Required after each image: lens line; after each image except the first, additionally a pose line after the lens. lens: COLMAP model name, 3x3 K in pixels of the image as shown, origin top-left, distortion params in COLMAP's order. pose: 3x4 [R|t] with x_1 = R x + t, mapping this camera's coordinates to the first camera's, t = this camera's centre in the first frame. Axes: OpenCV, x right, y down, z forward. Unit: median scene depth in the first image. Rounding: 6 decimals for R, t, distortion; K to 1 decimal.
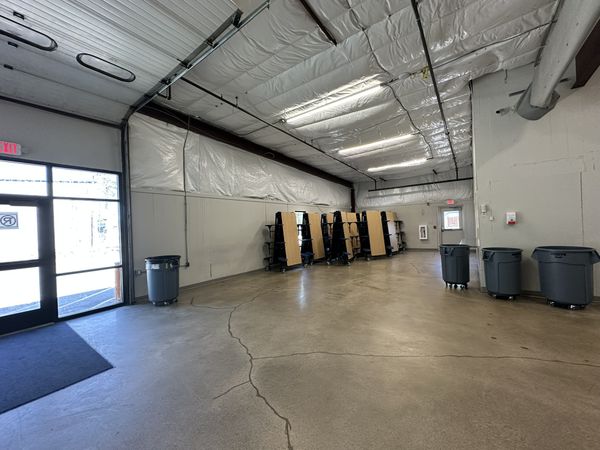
lens RADIAL K [[239.2, 0, 298.0], [0, 239.2, 223.7], [0, 0, 1]] dist [-0.001782, 0.001025]
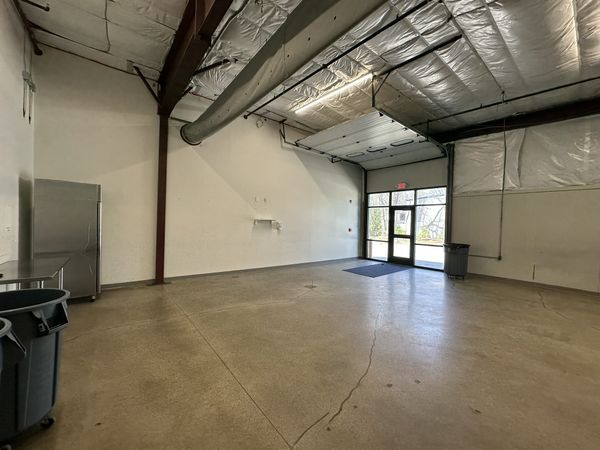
lens RADIAL K [[239.2, 0, 300.5], [0, 239.2, 225.0], [0, 0, 1]] dist [-0.001782, 0.001025]
pose [[-0.268756, 0.041967, -0.962294, 0.968625], [-0.007378, 0.998931, 0.045625, -0.025434], [0.963180, 0.019361, -0.268159, 0.502071]]
